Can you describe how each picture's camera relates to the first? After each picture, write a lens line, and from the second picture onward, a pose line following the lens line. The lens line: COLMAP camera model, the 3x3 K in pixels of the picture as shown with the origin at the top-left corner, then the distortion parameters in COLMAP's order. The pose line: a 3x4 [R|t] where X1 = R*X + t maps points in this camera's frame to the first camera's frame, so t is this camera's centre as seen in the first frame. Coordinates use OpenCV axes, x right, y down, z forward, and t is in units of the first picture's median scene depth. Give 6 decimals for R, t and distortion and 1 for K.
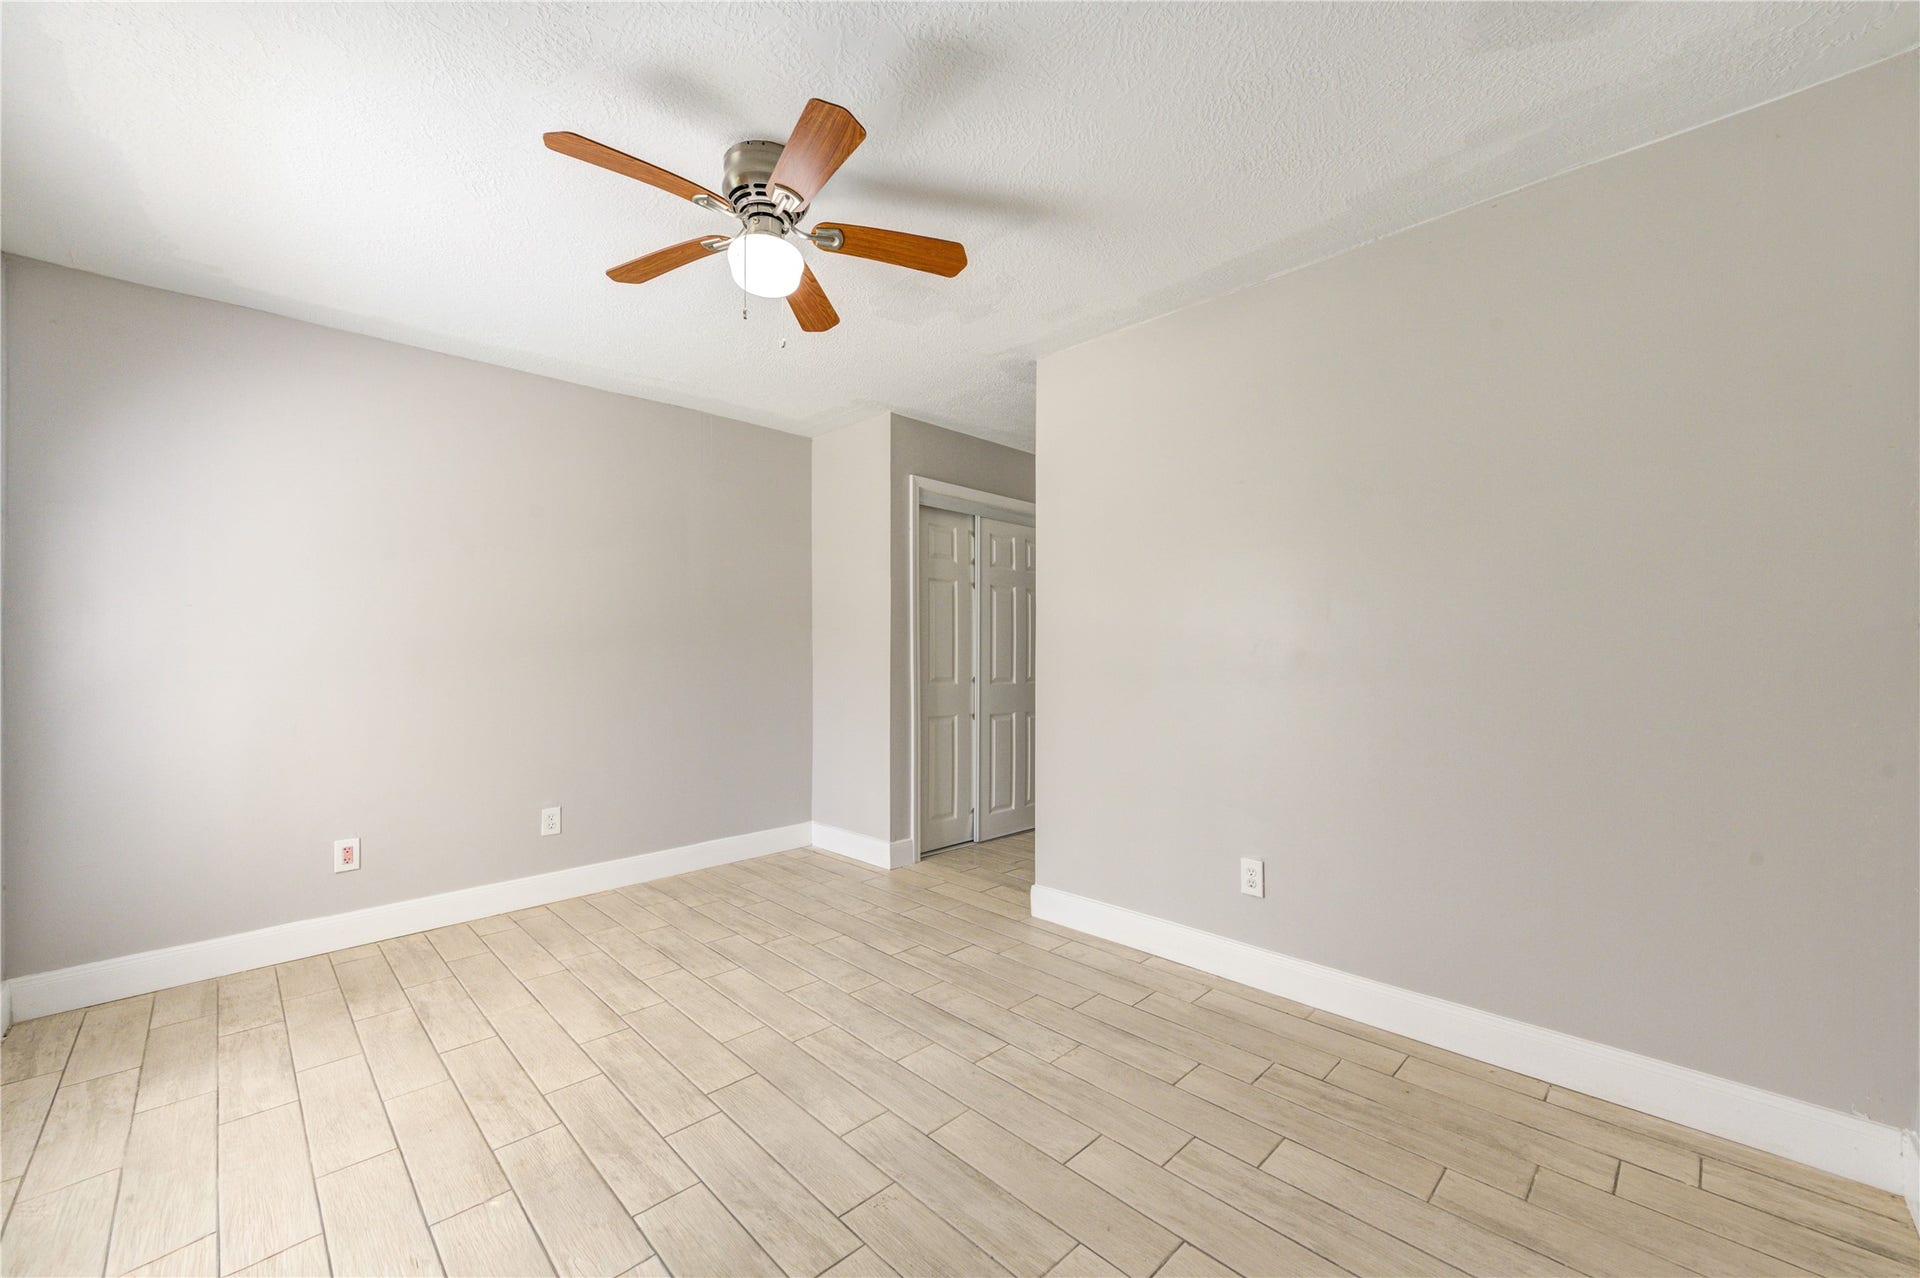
lens RADIAL K [[749.2, 0, 960.5], [0, 749.2, 645.5], [0, 0, 1]] dist [0.000729, 0.000042]
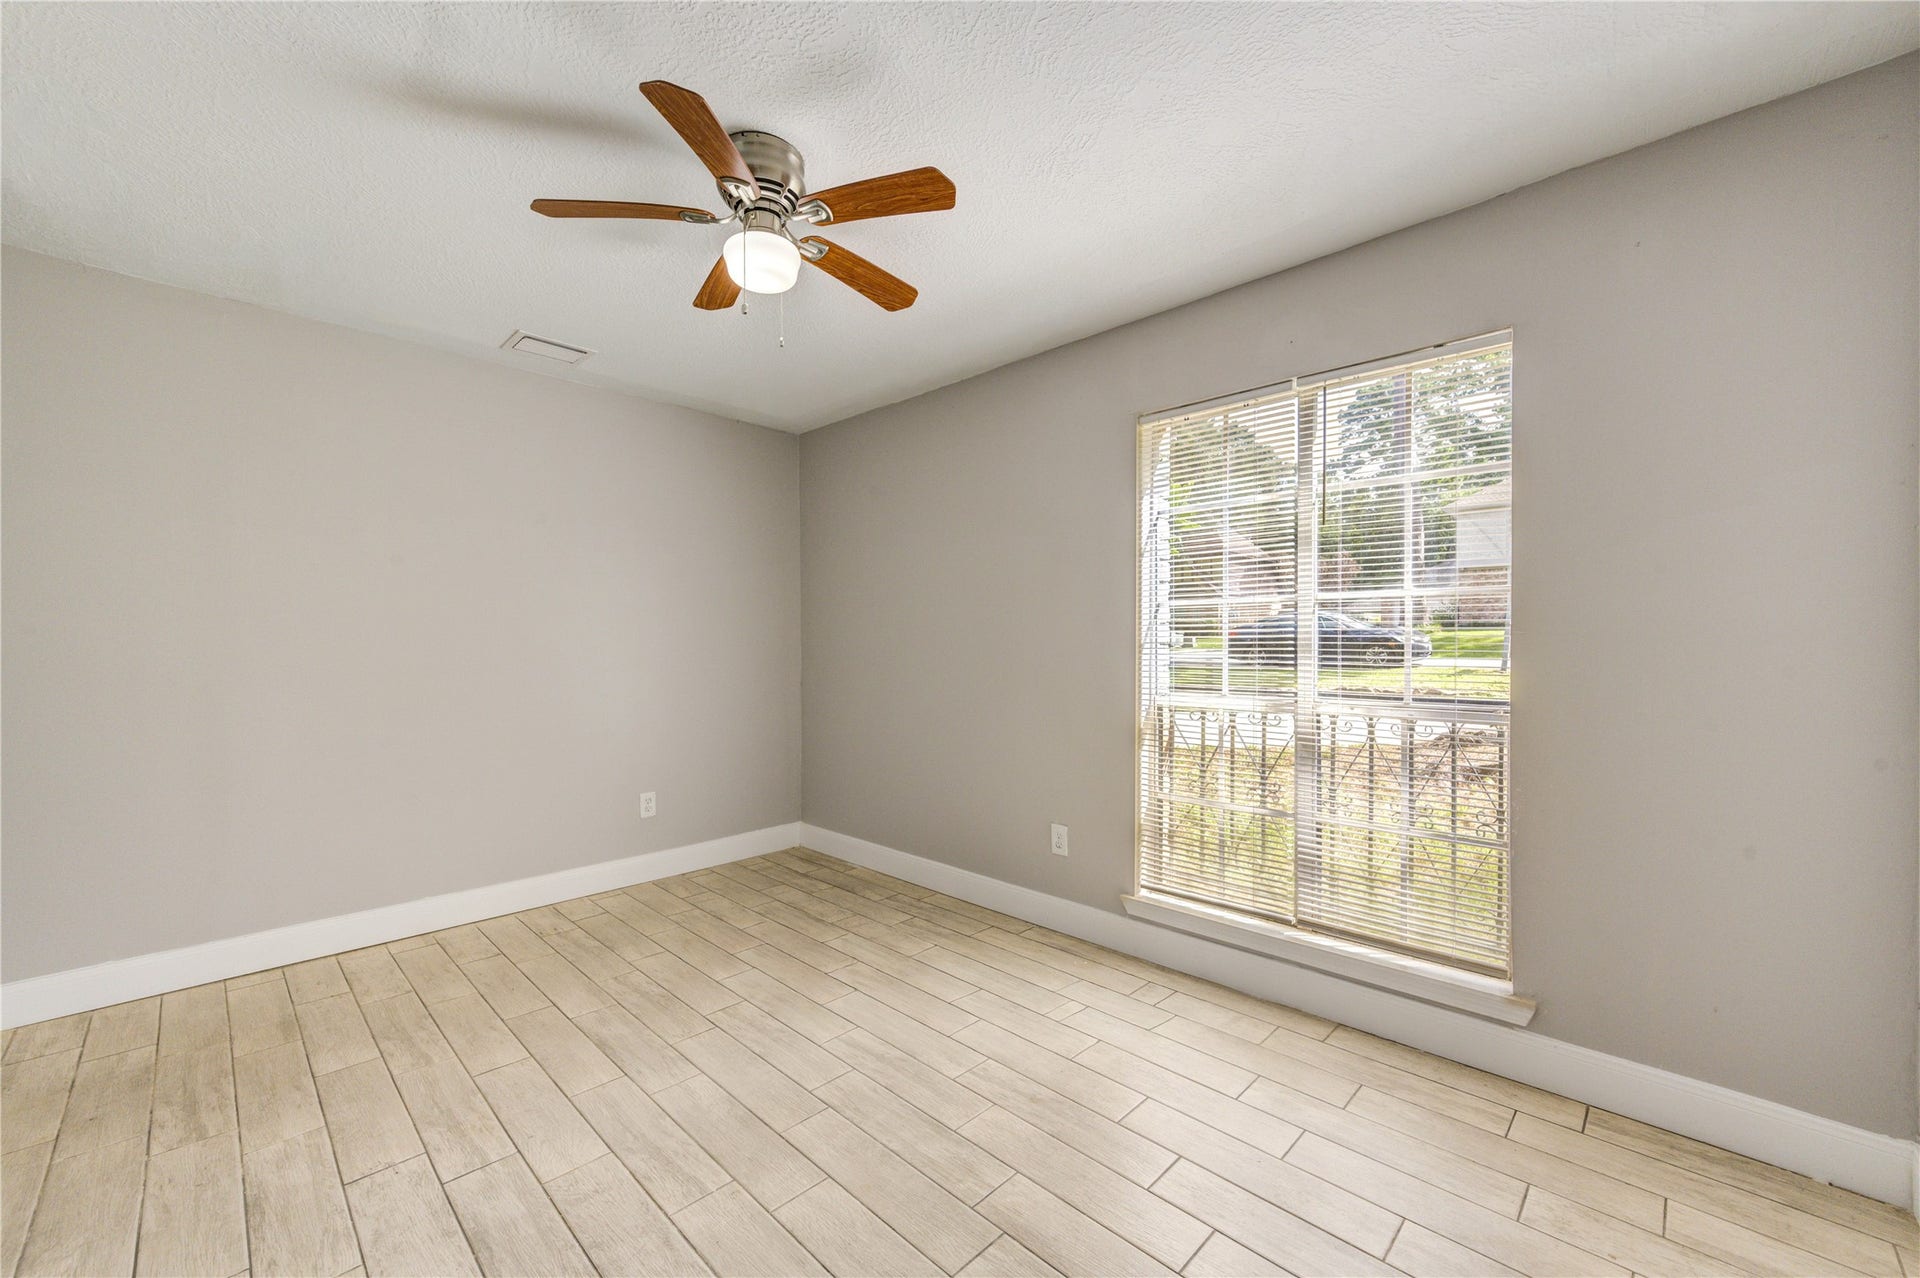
lens RADIAL K [[749.2, 0, 959.6], [0, 749.2, 644.7], [0, 0, 1]] dist [0.000729, 0.000042]
pose [[-0.999868, 0.003118, -0.015922, -0.507056], [0.003310, 0.999922, -0.012066, 0.009592], [0.015883, -0.012117, -0.999800, 2.033591]]
